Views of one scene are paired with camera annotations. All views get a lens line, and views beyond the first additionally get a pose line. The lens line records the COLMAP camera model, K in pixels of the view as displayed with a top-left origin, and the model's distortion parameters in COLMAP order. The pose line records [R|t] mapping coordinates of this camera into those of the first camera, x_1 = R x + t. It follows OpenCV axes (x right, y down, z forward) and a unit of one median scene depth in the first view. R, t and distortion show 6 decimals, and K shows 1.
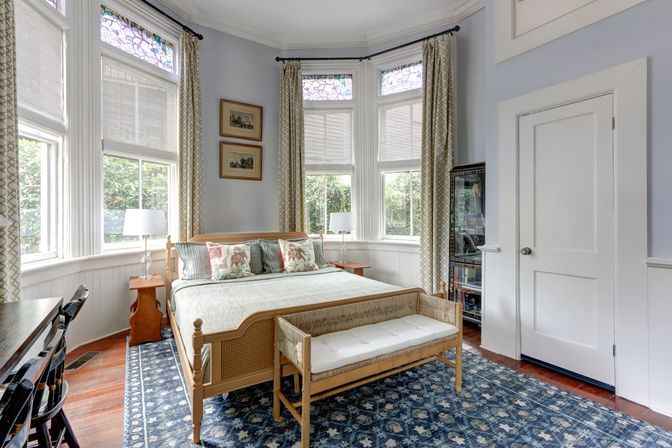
lens RADIAL K [[320.5, 0, 336.0], [0, 320.5, 224.0], [0, 0, 1]] dist [0.001118, 0.000357]
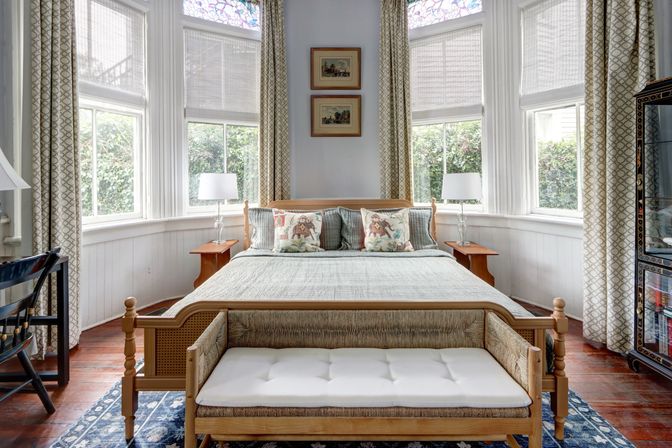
lens RADIAL K [[363.1, 0, 335.2], [0, 363.1, 183.1], [0, 0, 1]] dist [-0.000118, 0.000497]
pose [[0.842711, -0.000681, -0.538366, 0.254830], [-0.006601, 0.999911, -0.011597, -0.004134], [0.538326, 0.013326, 0.842631, 0.203361]]
